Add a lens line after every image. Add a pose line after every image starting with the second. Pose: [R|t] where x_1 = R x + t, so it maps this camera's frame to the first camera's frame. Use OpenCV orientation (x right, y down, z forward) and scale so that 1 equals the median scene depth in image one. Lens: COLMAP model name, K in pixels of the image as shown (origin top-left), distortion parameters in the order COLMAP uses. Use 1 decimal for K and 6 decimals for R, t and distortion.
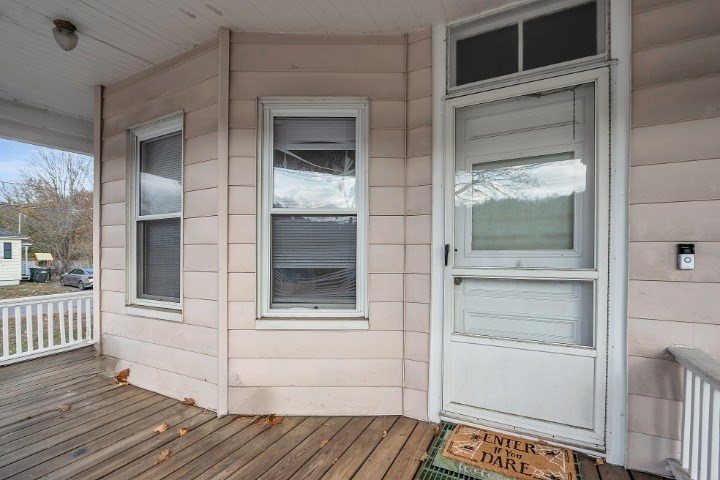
lens RADIAL K [[319.6, 0, 360.0], [0, 319.6, 240.0], [0, 0, 1]] dist [0.002058, 0.000193]
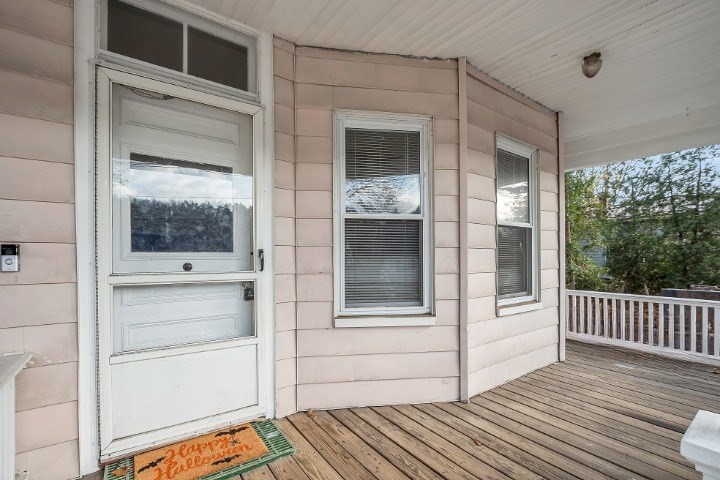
lens RADIAL K [[333.8, 0, 360.0], [0, 333.8, 240.0], [0, 0, 1]] dist [-0.030727, -0.000038]
pose [[0.460029, 0.053836, 0.886270, -0.163698], [-0.042851, 0.998343, -0.038401, 0.003984], [-0.886869, -0.020312, 0.461574, 0.057670]]
